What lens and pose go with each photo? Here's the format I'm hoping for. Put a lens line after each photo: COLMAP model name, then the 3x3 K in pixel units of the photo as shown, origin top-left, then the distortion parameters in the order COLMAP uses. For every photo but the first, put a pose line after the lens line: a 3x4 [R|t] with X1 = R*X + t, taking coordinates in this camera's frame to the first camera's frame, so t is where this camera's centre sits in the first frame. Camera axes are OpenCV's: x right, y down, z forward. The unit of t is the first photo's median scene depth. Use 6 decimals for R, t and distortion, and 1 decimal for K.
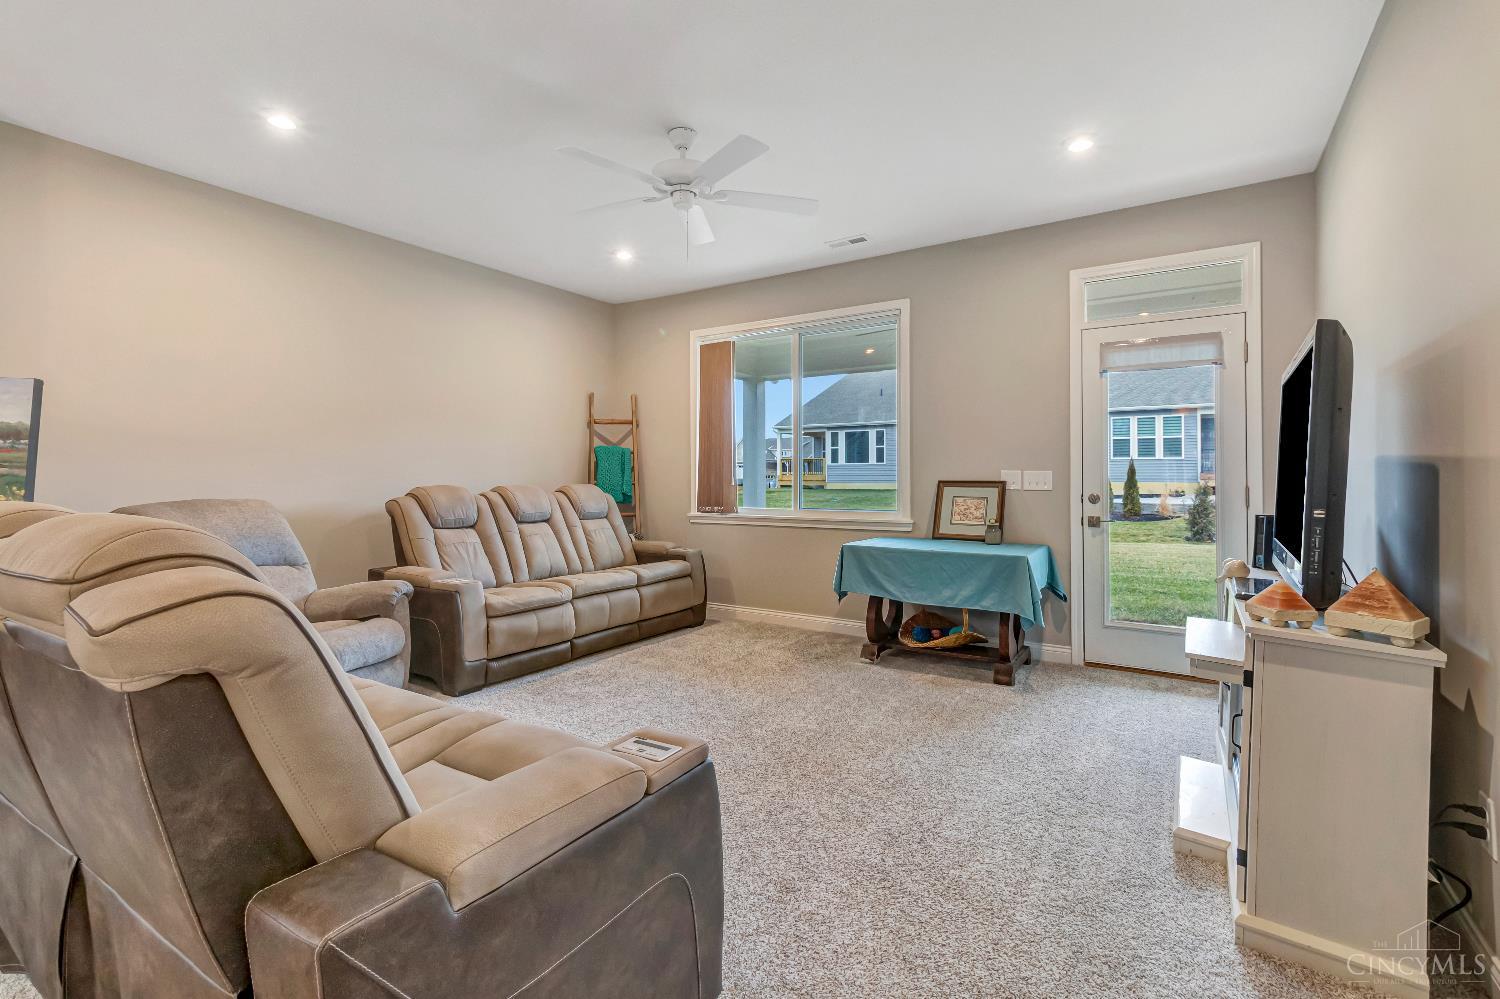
lens RADIAL K [[685.0, 0, 744.4], [0, 685.0, 473.3], [0, 0, 1]] dist [0.001447, 0.000646]
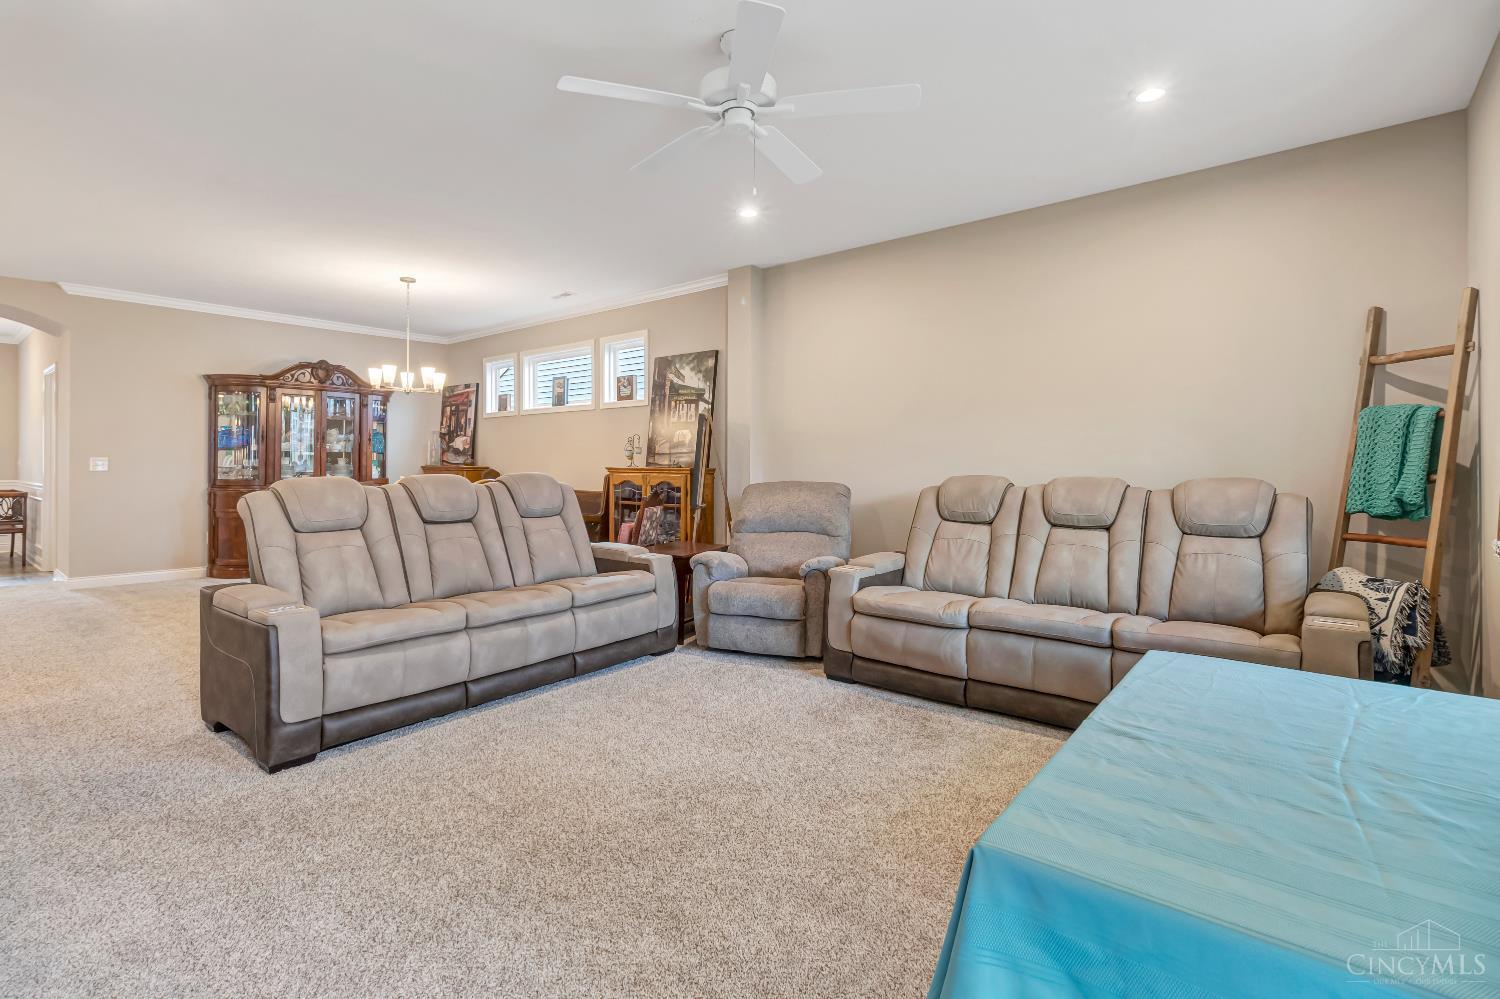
lens RADIAL K [[691.2, 0, 742.3], [0, 691.2, 472.8], [0, 0, 1]] dist [0.000301, 0.000252]
pose [[-0.115241, 0.006990, -0.993313, 0.382144], [0.002674, 0.999974, 0.006726, 0.005846], [0.993334, -0.001881, -0.115256, 0.604434]]
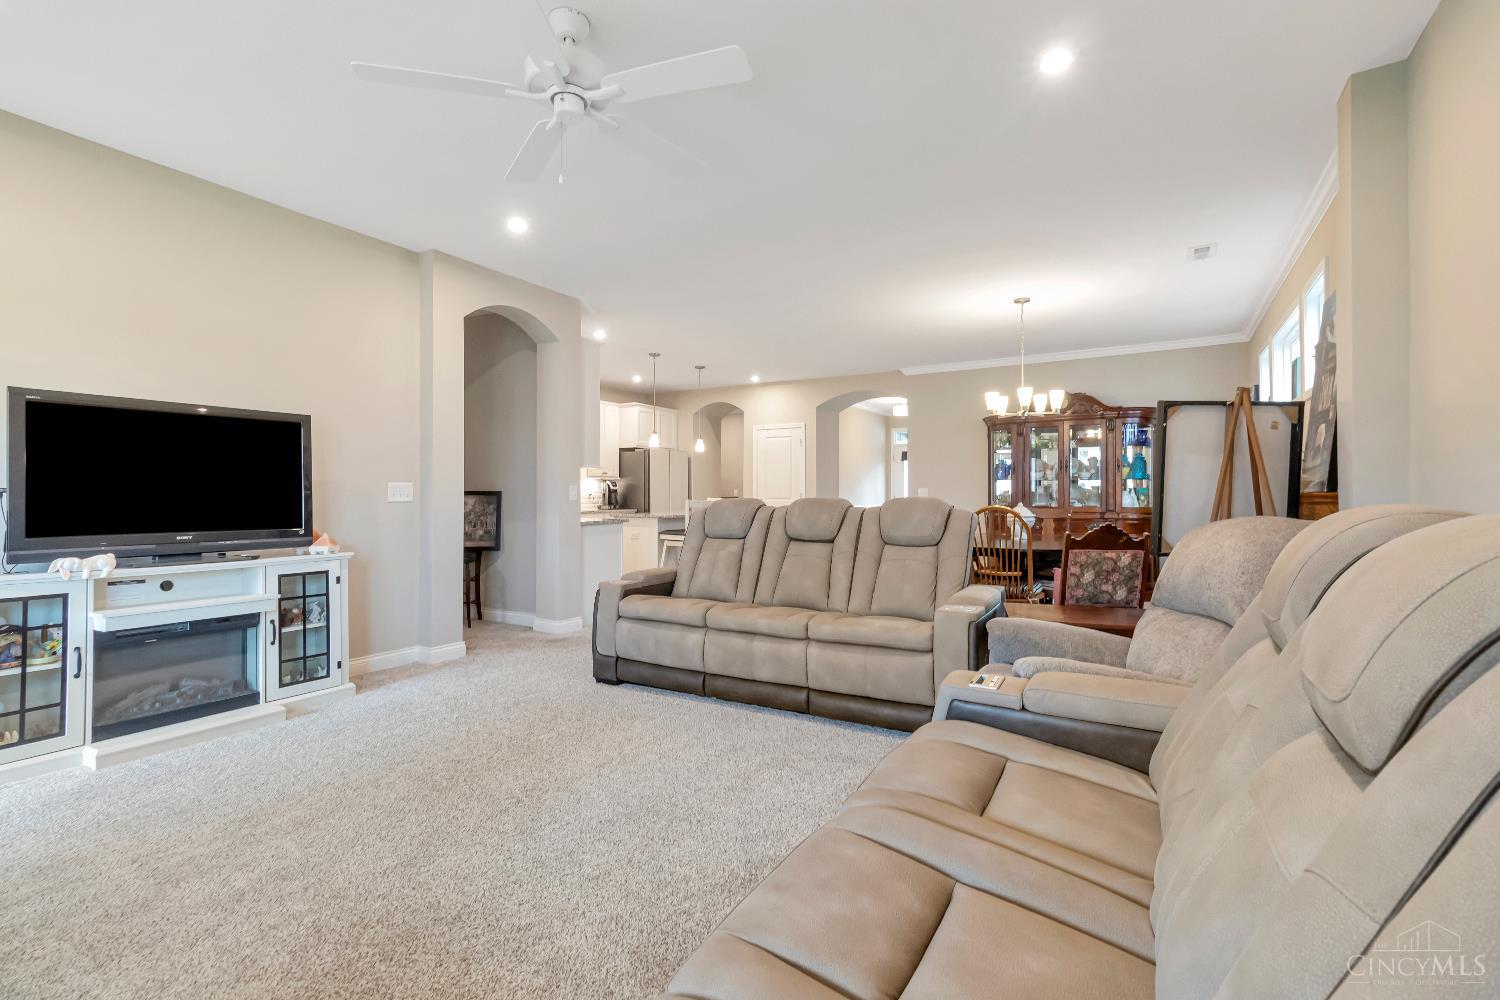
lens RADIAL K [[673.4, 0, 750.0], [0, 673.4, 500.0], [0, 0, 1]] dist [0.000147, 0.000084]
pose [[-0.999051, -0.004076, -0.043376, -0.143063], [-0.004073, 0.999992, -0.000150, 0.014412], [0.043376, 0.000026, -0.999059, 0.944077]]
